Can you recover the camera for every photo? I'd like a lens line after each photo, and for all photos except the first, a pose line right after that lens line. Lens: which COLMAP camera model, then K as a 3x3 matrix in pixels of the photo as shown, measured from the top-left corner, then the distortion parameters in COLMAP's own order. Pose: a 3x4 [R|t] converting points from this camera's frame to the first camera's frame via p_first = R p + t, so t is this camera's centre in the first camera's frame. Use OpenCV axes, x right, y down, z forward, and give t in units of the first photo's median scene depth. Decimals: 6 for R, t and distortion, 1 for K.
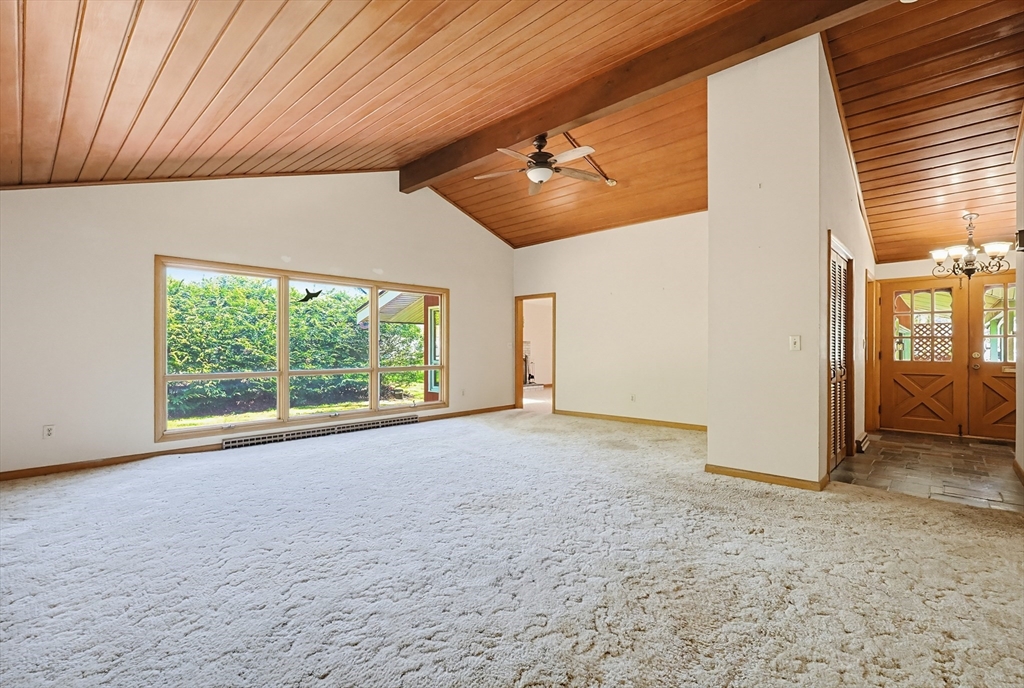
lens RADIAL K [[420.0, 0, 512.0], [0, 420.0, 344.0], [0, 0, 1]] dist [-0.000972, -0.000013]
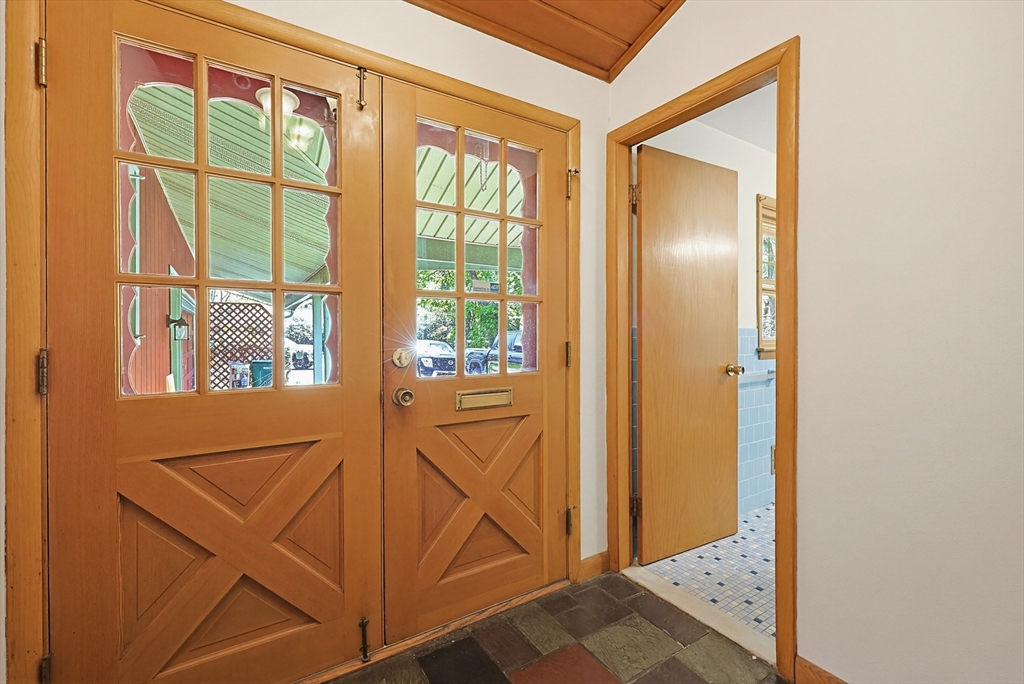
lens RADIAL K [[441.6, 0, 513.7], [0, 441.6, 337.5], [0, 0, 1]] dist [-0.000894, -0.000628]
pose [[0.198980, -0.006481, 0.979982, 0.763275], [-0.003915, 0.999965, 0.007408, 0.010247], [-0.979996, -0.005311, 0.198948, 0.798690]]
